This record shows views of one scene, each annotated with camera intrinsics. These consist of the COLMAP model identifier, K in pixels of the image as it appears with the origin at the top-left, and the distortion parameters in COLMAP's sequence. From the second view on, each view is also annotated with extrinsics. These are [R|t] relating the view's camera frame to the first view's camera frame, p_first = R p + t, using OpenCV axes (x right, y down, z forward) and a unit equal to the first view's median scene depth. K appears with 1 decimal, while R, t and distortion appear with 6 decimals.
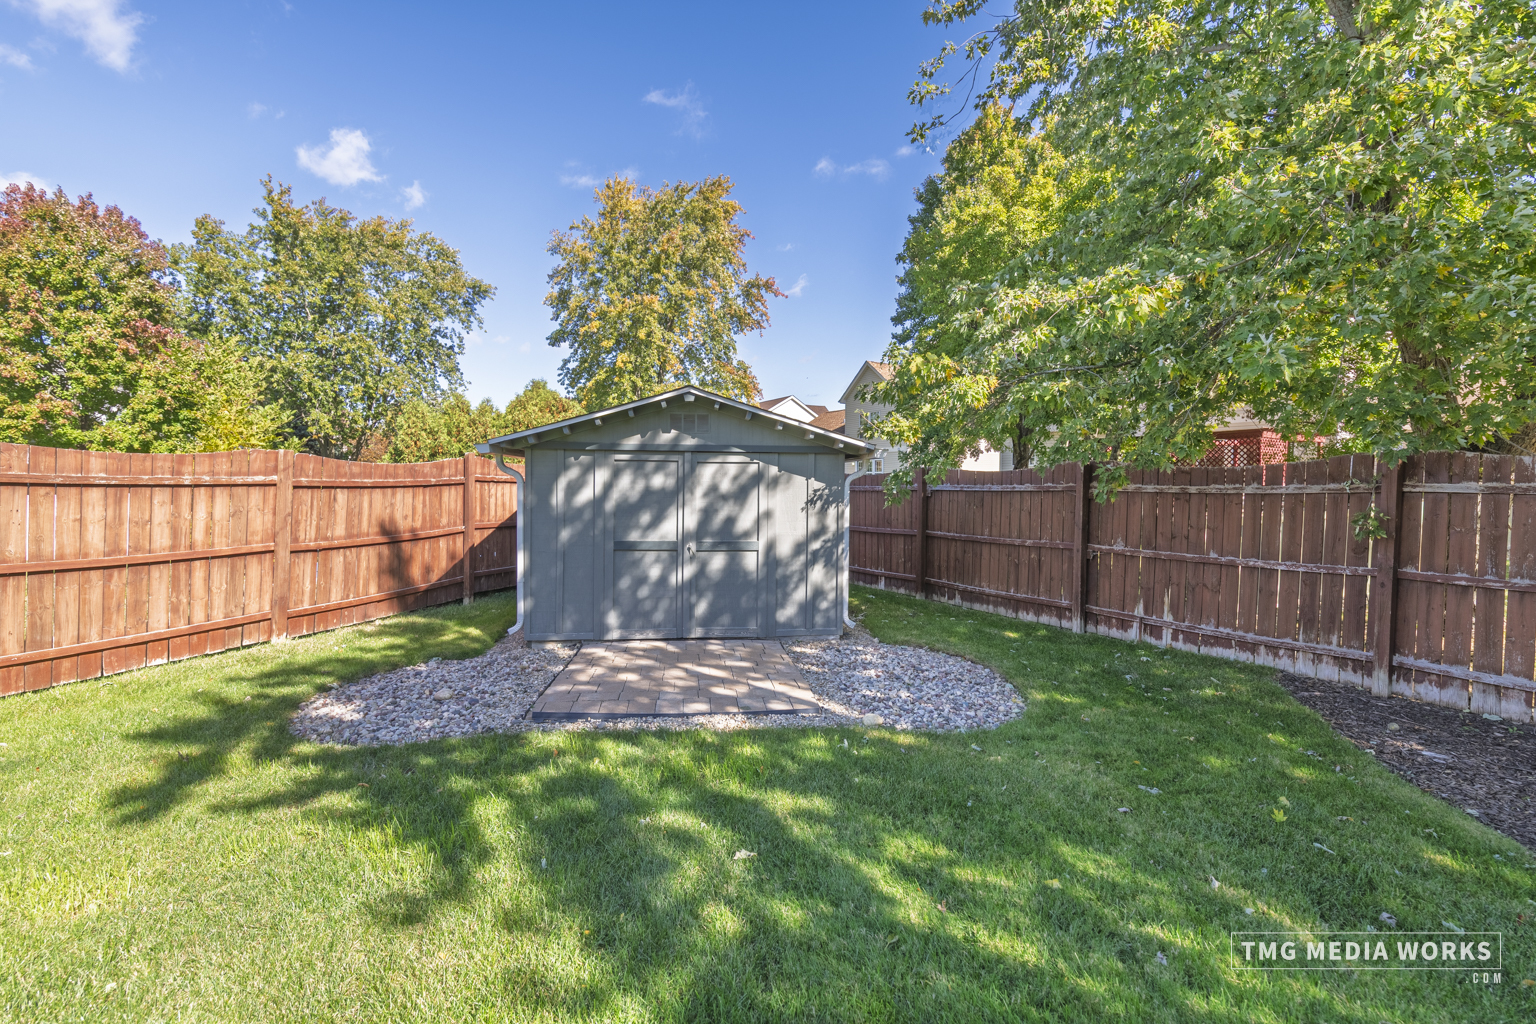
lens RADIAL K [[649.4, 0, 763.2], [0, 649.4, 489.1], [0, 0, 1]] dist [0.001492, 0.000249]
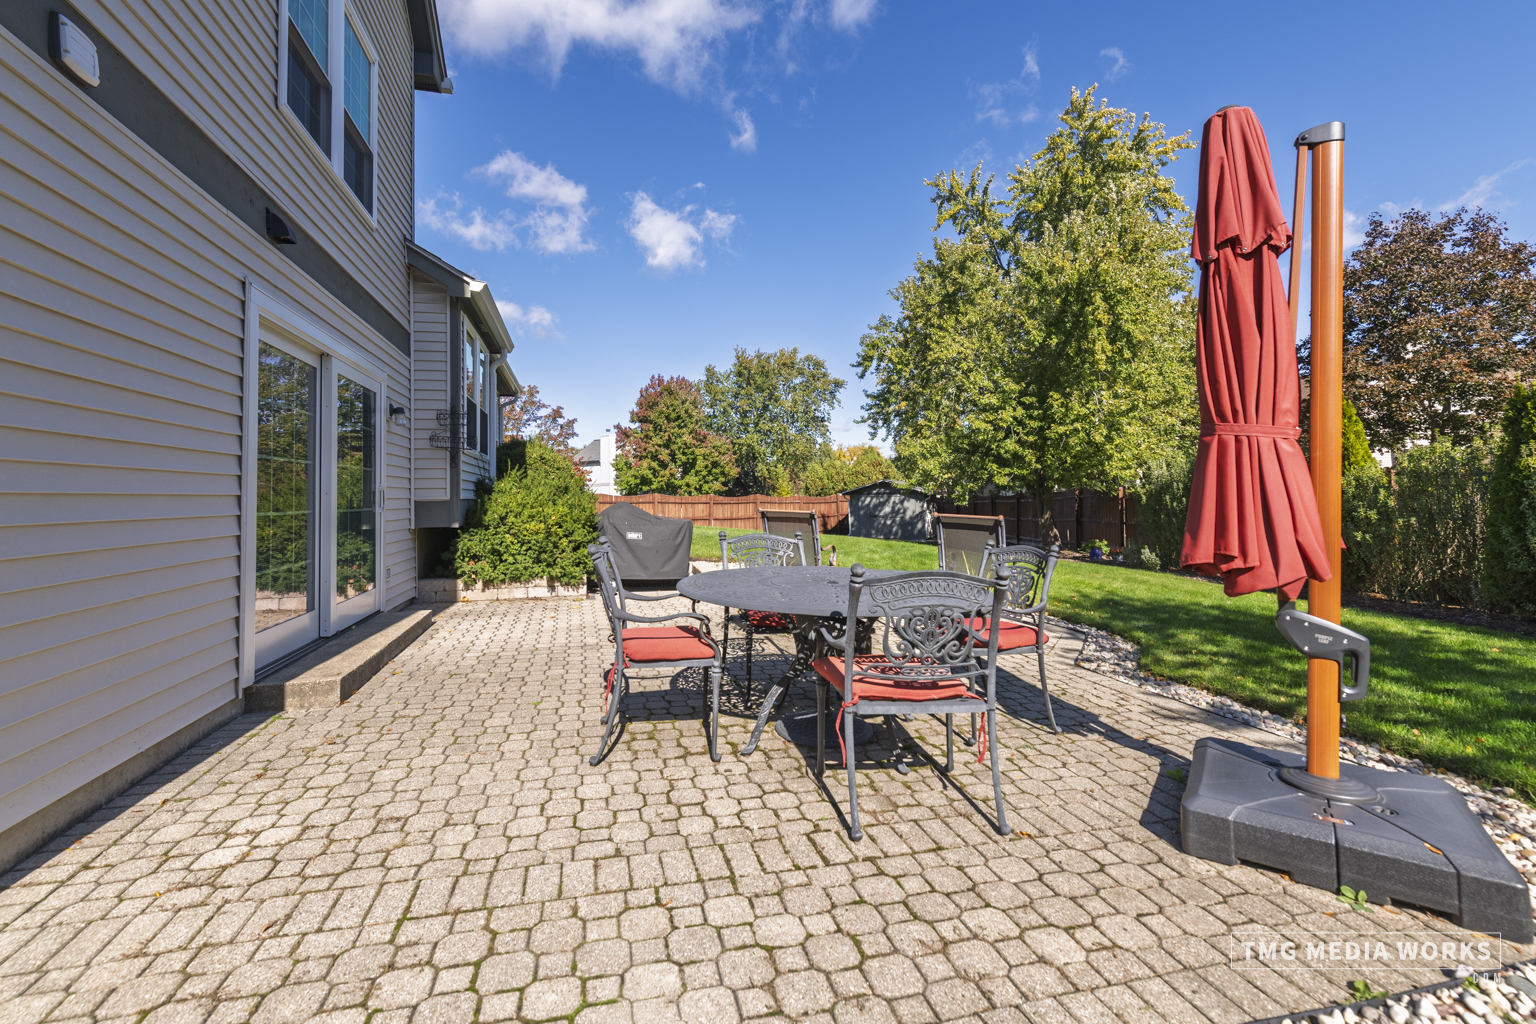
lens RADIAL K [[649.4, 0, 763.2], [0, 649.4, 489.1], [0, 0, 1]] dist [0.001492, 0.000249]
pose [[0.864495, -0.022014, -0.502159, 0.342171], [0.008551, 0.999540, -0.029098, 0.009023], [0.502569, 0.020861, 0.864285, -0.801527]]
